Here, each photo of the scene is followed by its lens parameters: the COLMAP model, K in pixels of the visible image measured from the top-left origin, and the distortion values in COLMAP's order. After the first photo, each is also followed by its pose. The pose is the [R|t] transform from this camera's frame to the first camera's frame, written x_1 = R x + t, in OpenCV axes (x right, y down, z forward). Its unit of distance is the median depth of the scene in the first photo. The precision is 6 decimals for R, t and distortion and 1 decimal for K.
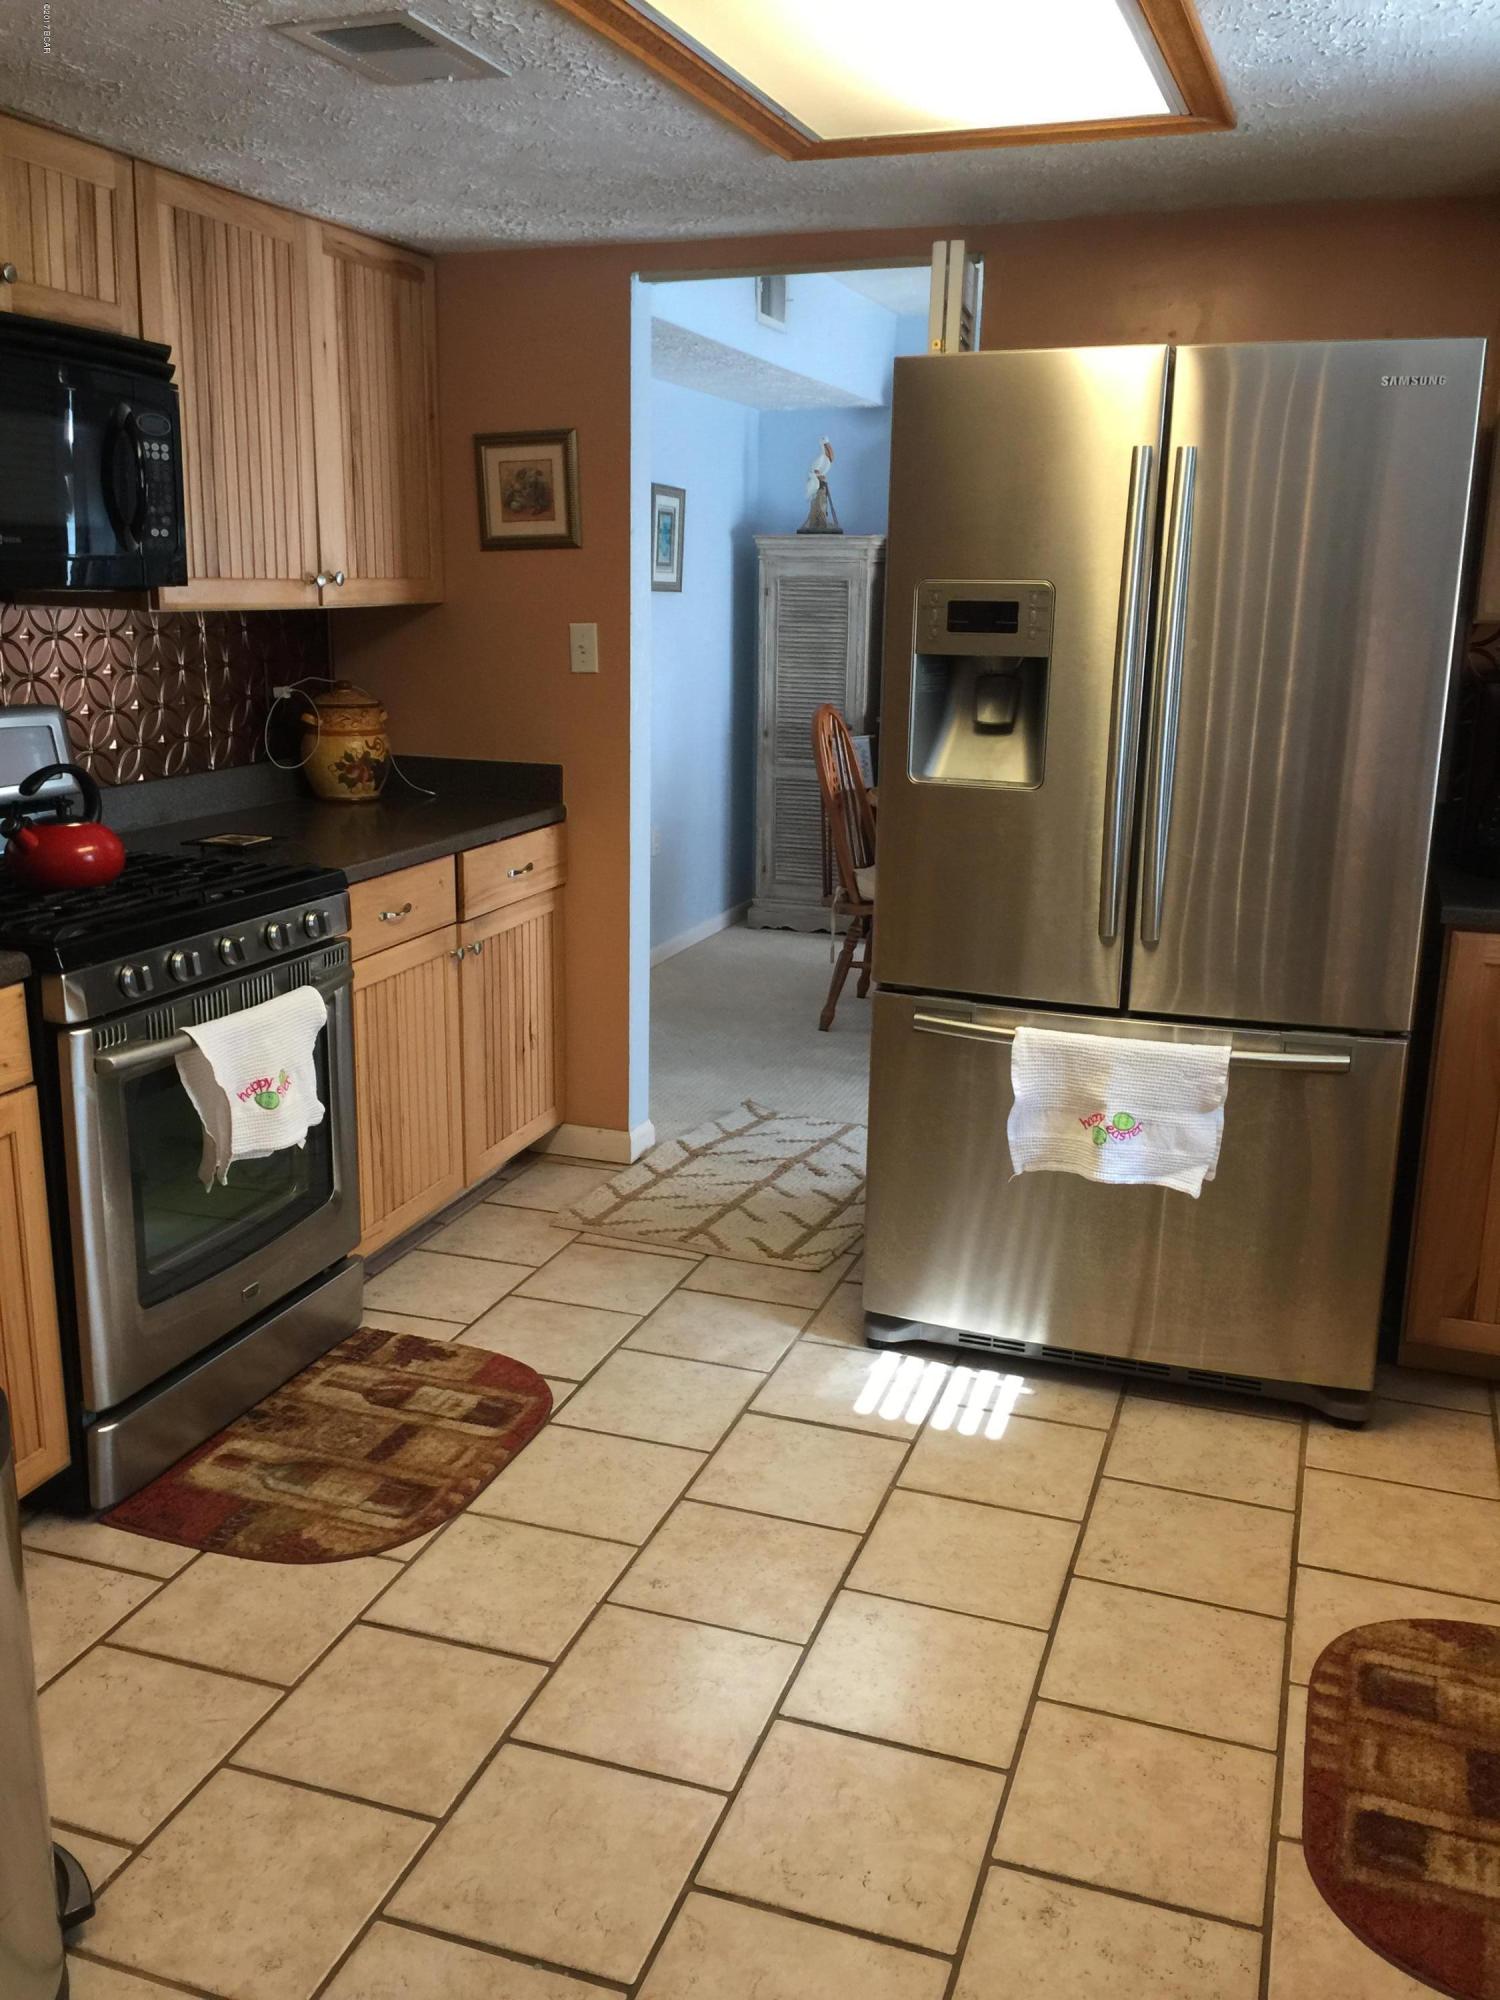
lens RADIAL K [[1737.3, 0, 757.5], [0, 1737.3, 1020.5], [0, 0, 1]] dist [0.076493, -0.106935]
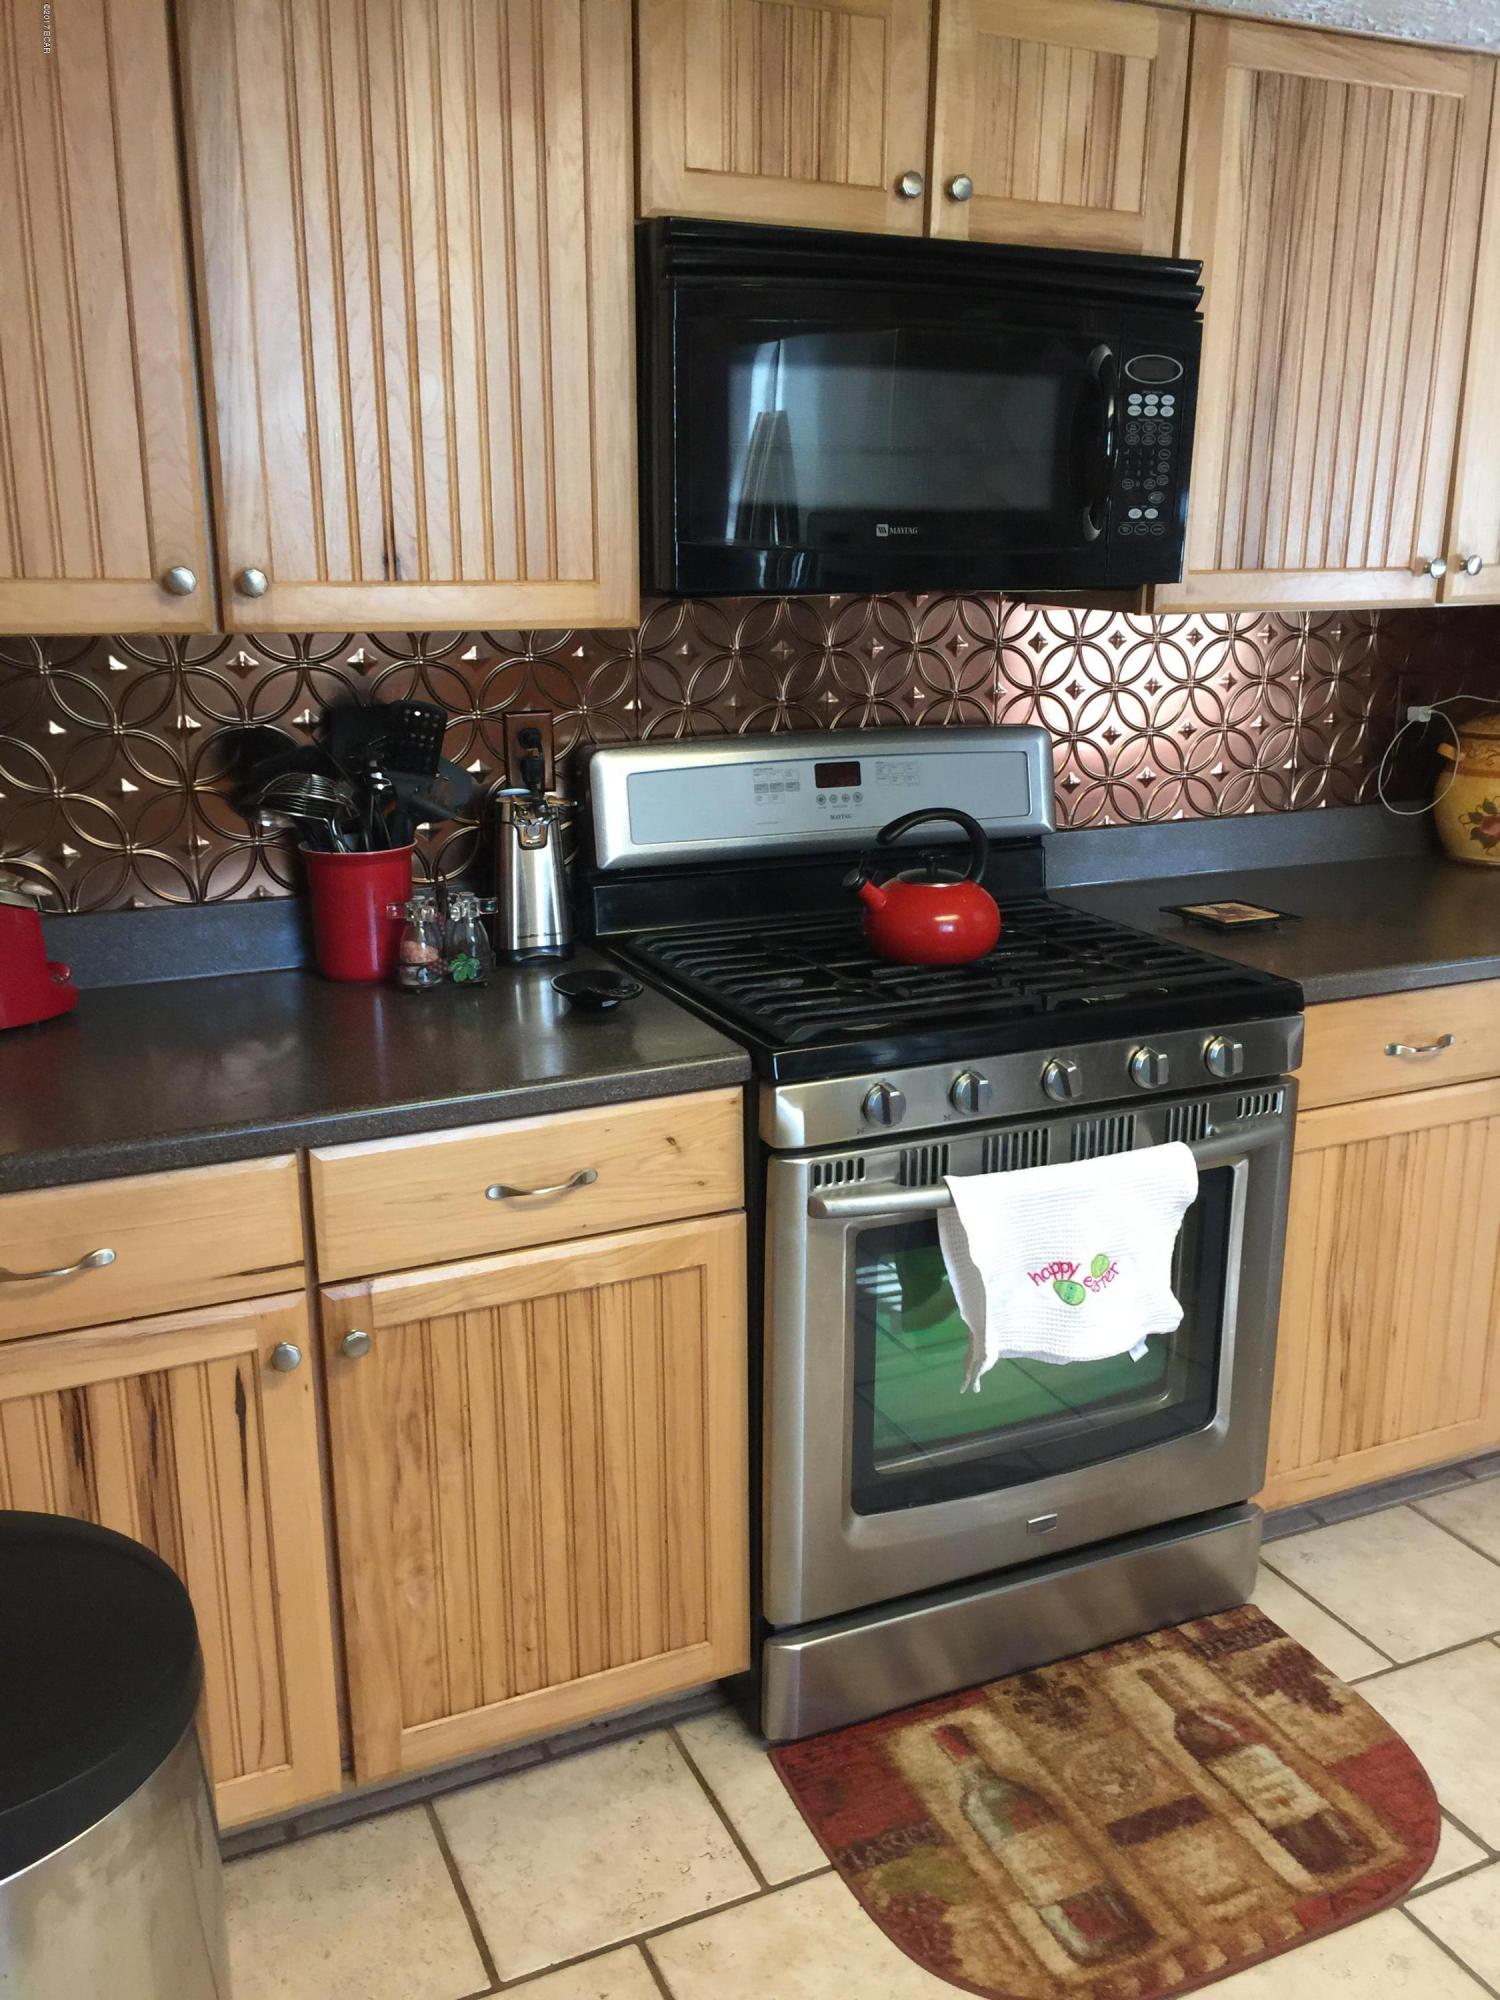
lens RADIAL K [[1737.3, 0, 752.9], [0, 1737.3, 989.0], [0, 0, 1]] dist [0.076493, -0.106935]
pose [[0.688494, 0.169892, -0.705063, 0.112554], [-0.170052, 0.982890, 0.070781, -0.100690], [0.705024, 0.071165, 0.705604, 0.361810]]
